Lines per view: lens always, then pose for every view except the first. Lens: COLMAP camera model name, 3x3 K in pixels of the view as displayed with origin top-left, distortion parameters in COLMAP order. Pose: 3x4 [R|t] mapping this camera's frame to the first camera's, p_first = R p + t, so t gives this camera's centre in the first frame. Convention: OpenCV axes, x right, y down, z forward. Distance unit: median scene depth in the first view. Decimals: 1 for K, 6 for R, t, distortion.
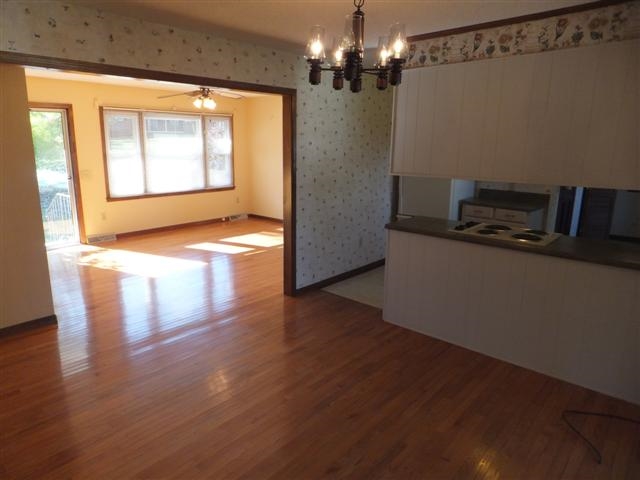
lens RADIAL K [[409.8, 0, 319.5], [0, 409.8, 240.1], [0, 0, 1]] dist [-0.024348, 0.008124]
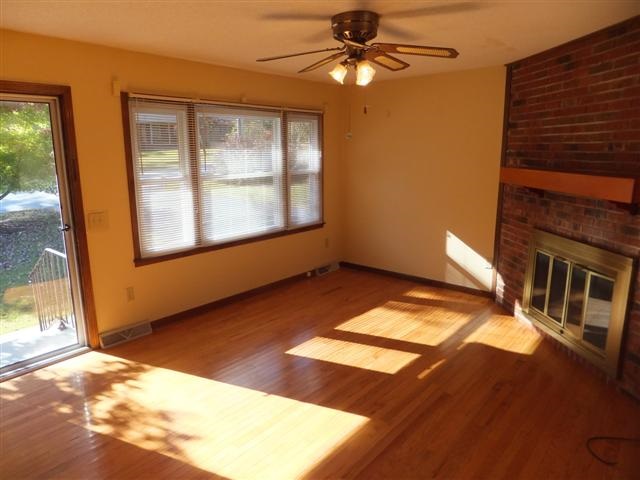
lens RADIAL K [[409.8, 0, 318.8], [0, 409.8, 239.1], [0, 0, 1]] dist [-0.024348, 0.008124]
pose [[0.999800, -0.019992, 0.000753, -0.263353], [0.020005, 0.999507, -0.024216, -0.108441], [-0.000268, 0.024226, 0.999706, 0.431847]]
